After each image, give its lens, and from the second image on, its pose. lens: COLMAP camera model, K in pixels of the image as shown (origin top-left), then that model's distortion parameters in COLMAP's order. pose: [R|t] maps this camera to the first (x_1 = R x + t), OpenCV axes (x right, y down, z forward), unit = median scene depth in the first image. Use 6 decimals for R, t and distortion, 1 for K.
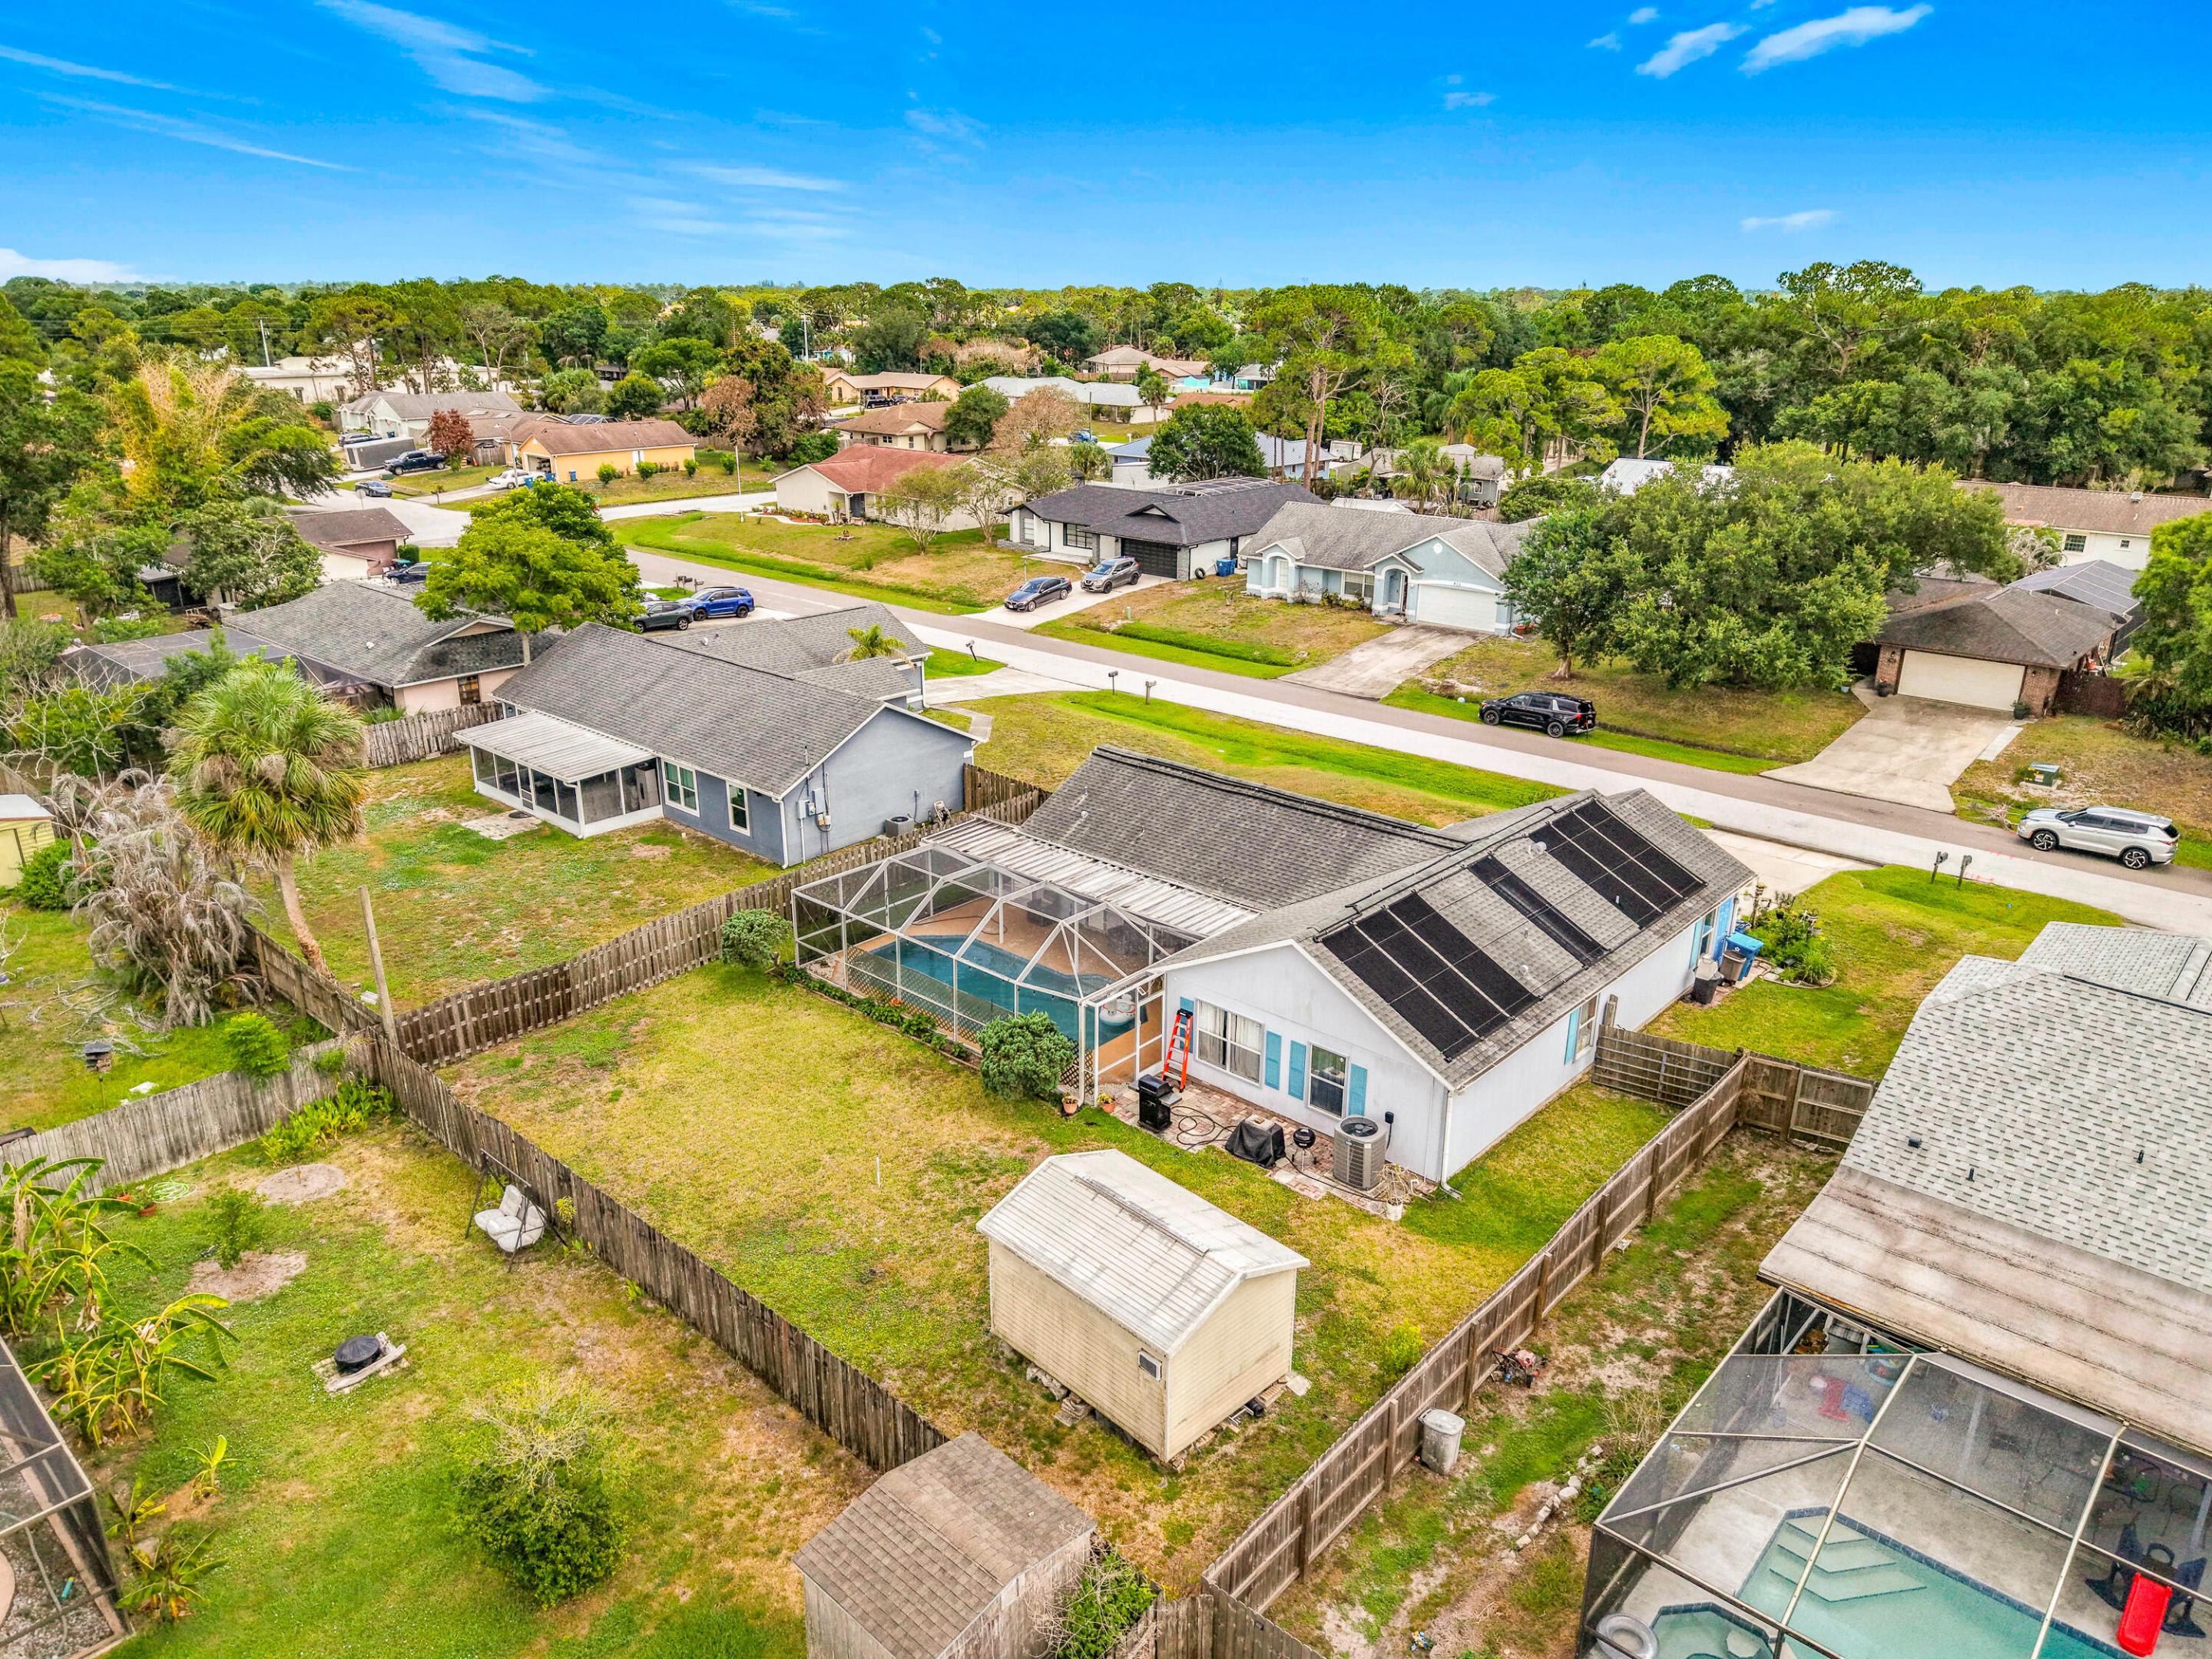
lens RADIAL K [[1511.6, 0, 1114.0], [0, 1511.6, 839.1], [0, 0, 1]] dist [0.010721, -0.006002]
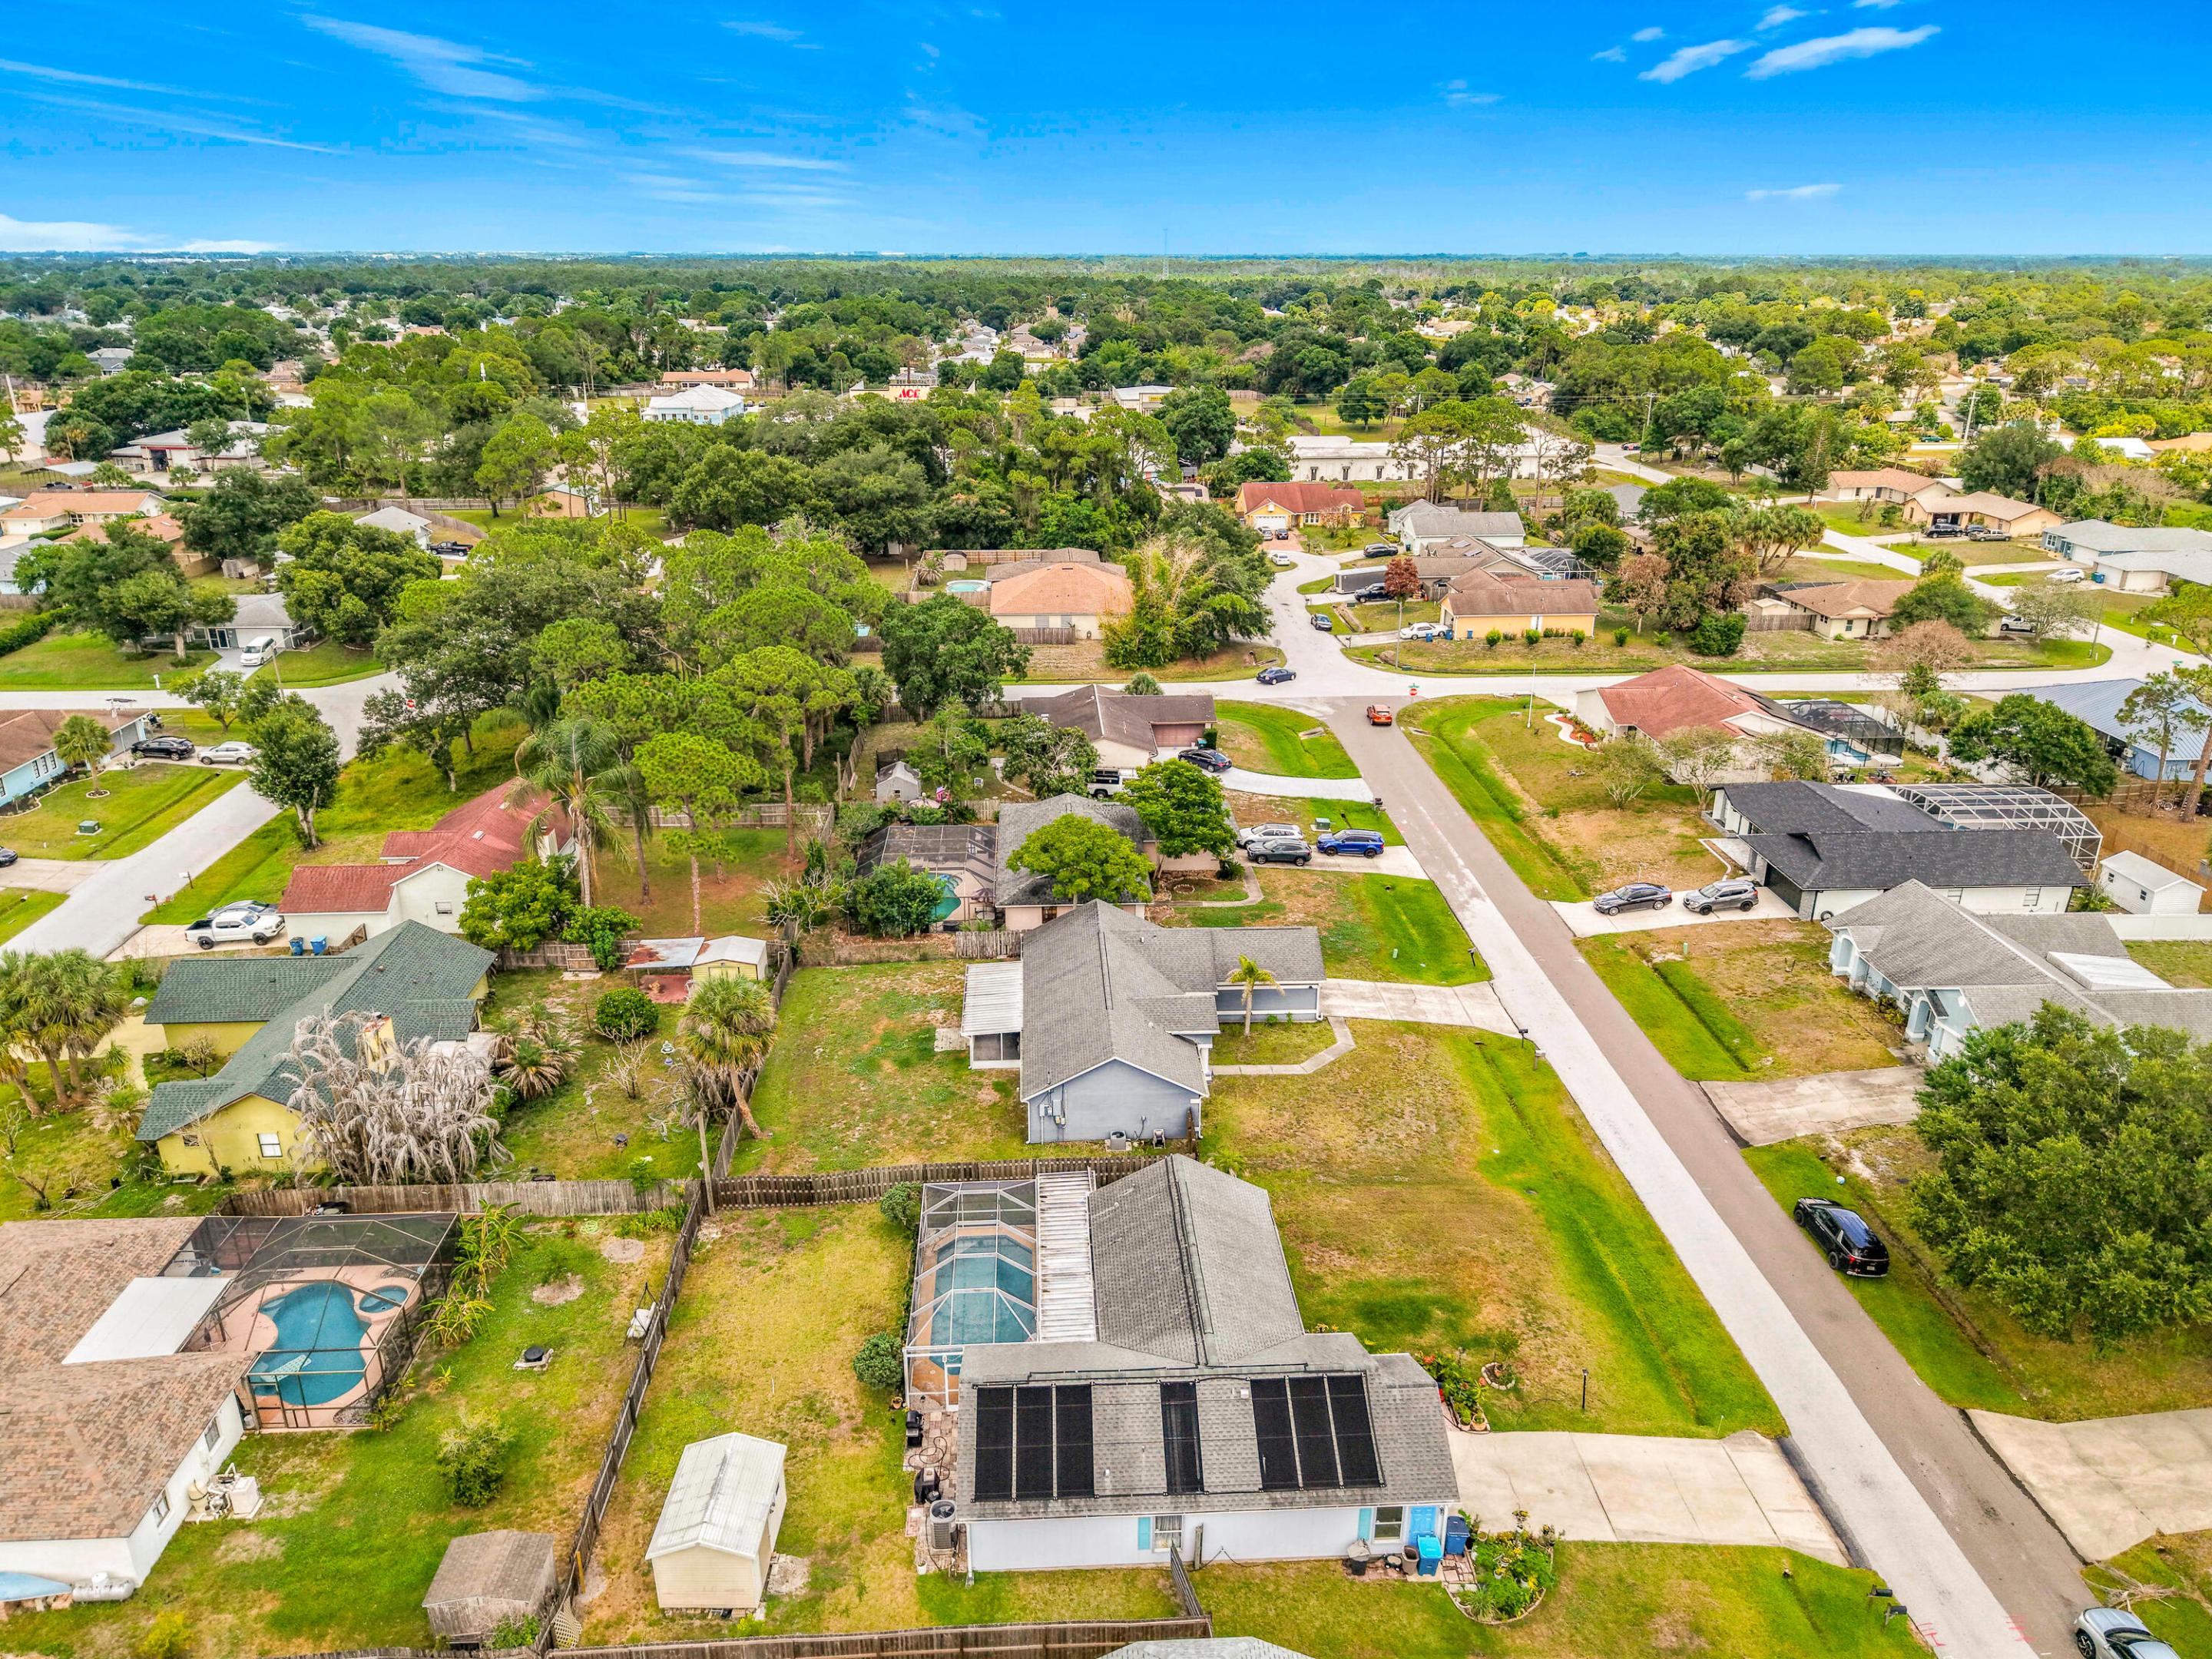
lens RADIAL K [[1511.6, 0, 1114.0], [0, 1511.6, 839.1], [0, 0, 1]] dist [0.010721, -0.006002]
pose [[0.708004, 0.255894, -0.658216, 0.486570], [-0.243121, 0.963389, 0.113025, -0.299474], [0.663041, 0.080004, 0.744296, -0.050140]]
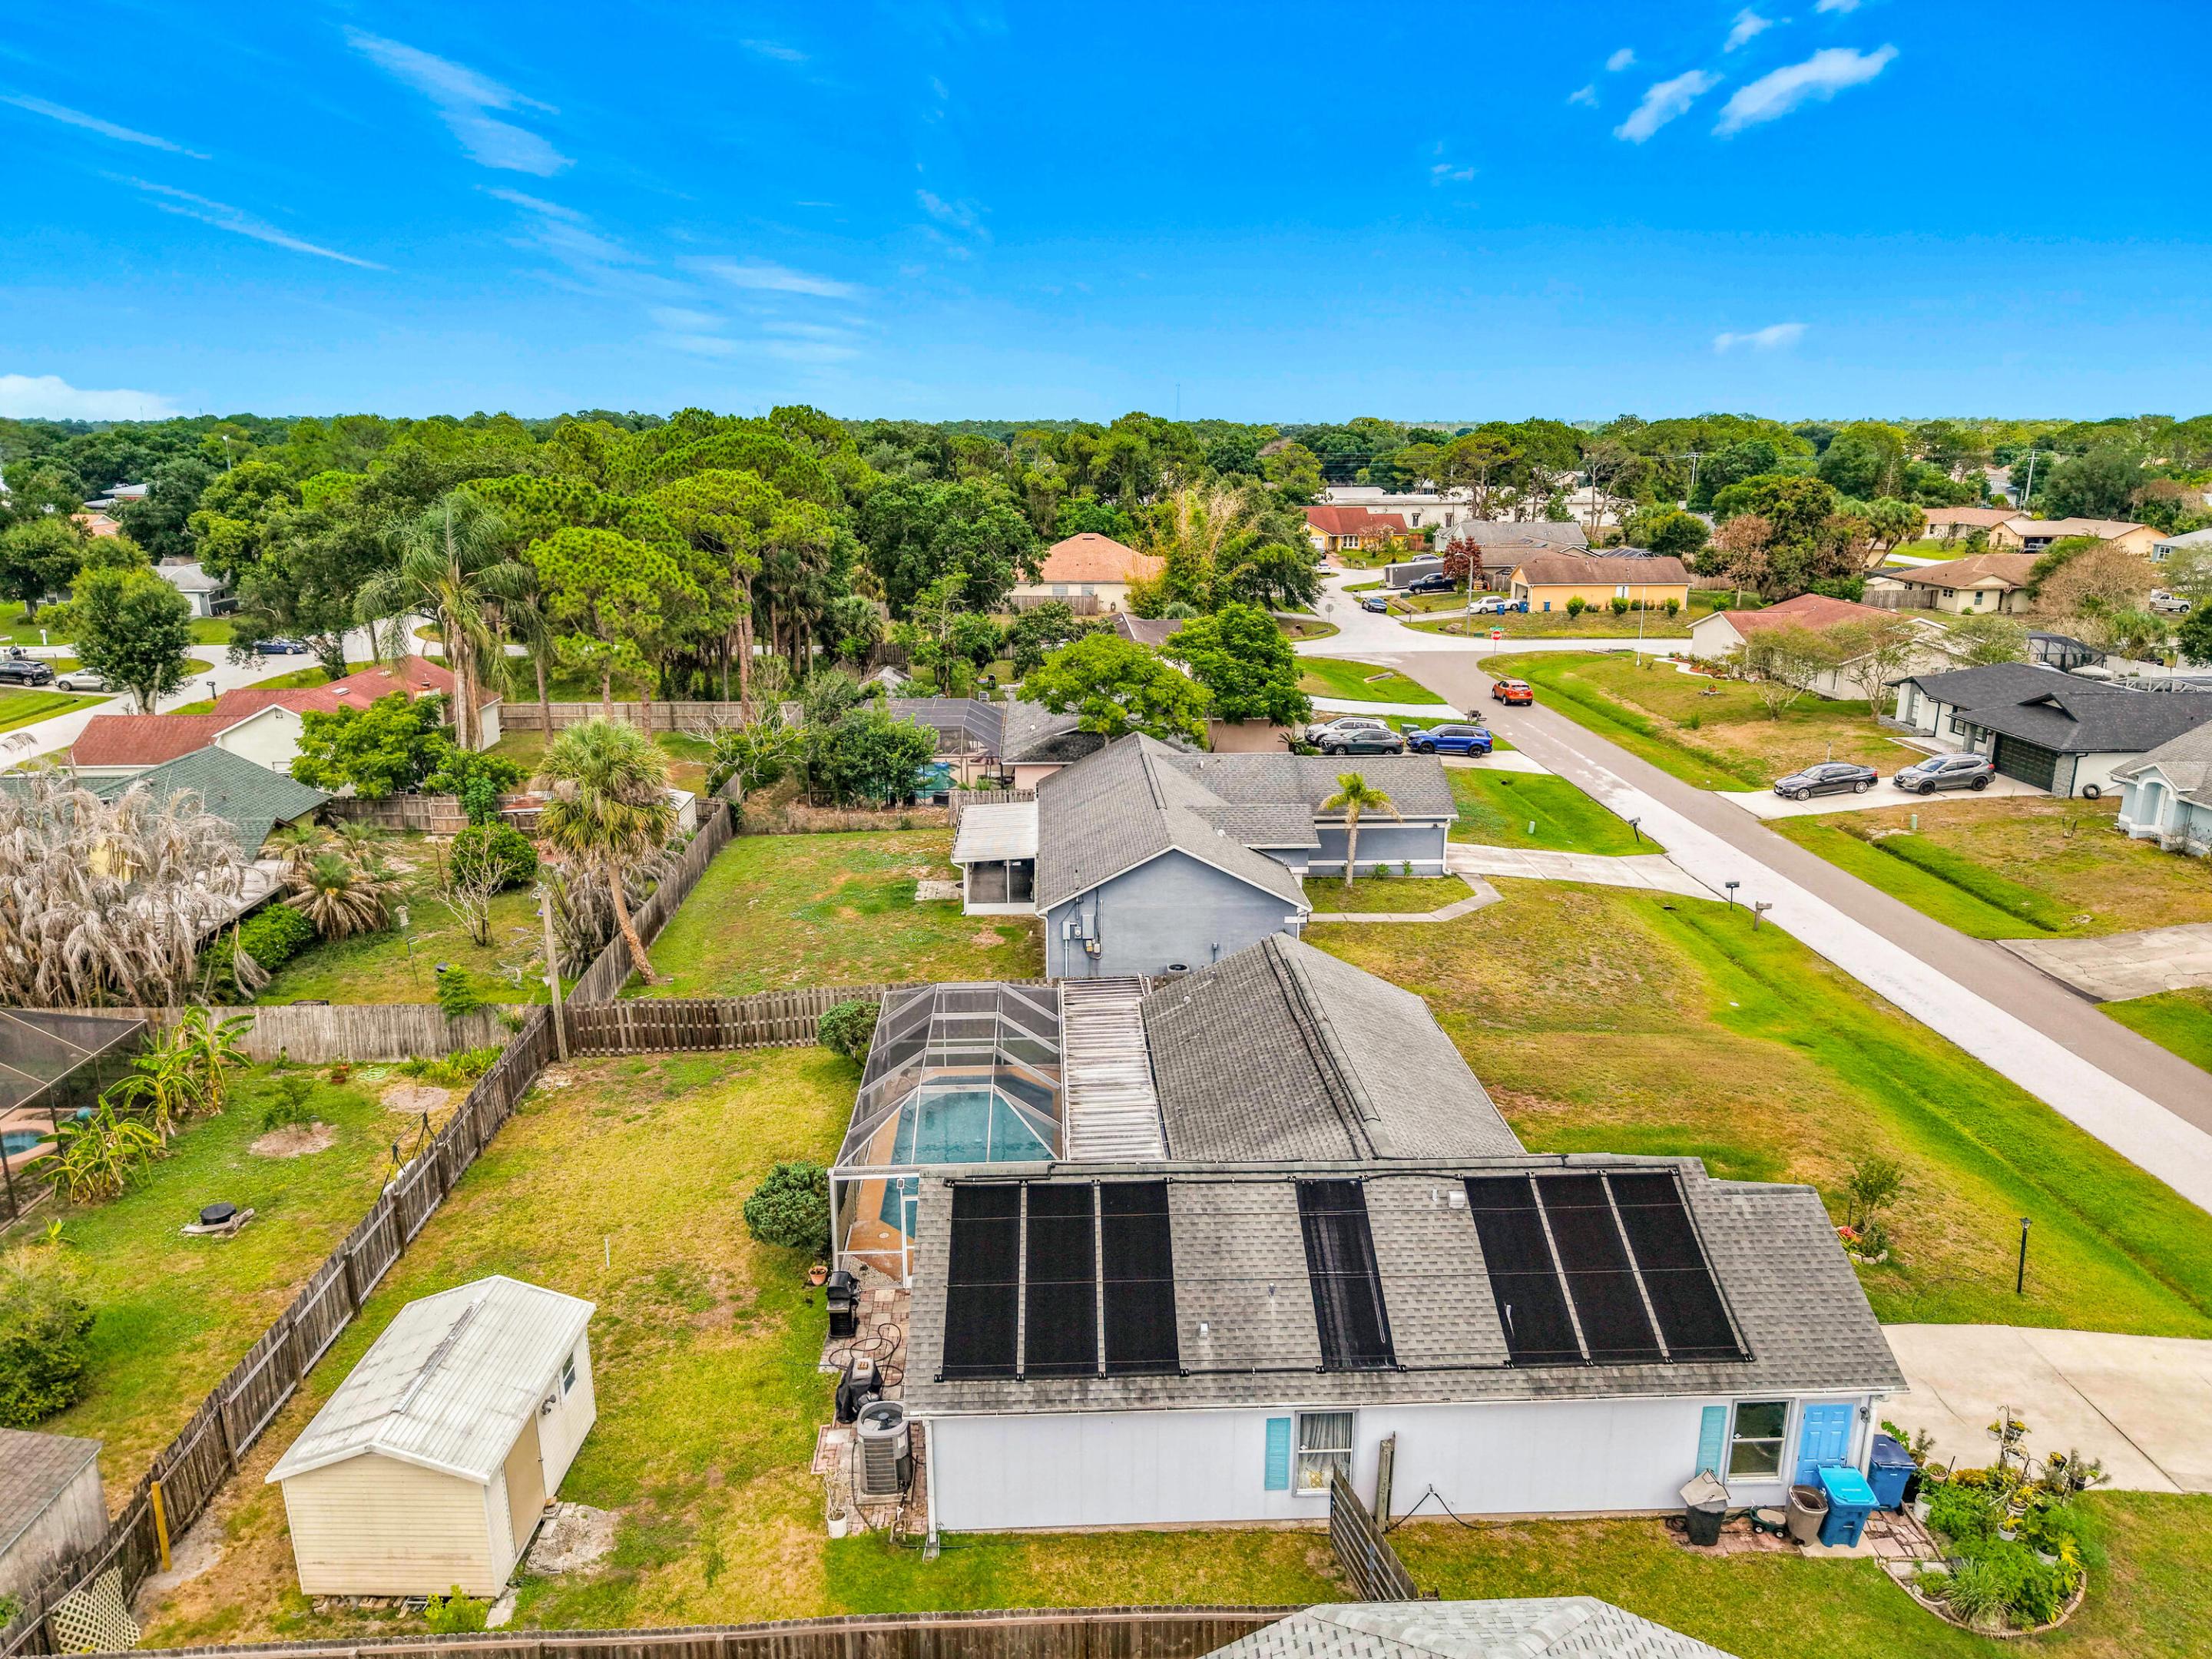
lens RADIAL K [[1510.1, 0, 1106.0], [0, 1510.1, 829.5], [0, 0, 1]] dist [0.006763, -0.006627]
pose [[0.698738, 0.178697, -0.692699, 0.319235], [-0.238749, 0.971033, 0.009668, -0.065576], [0.674362, 0.158626, 0.721162, 0.185611]]
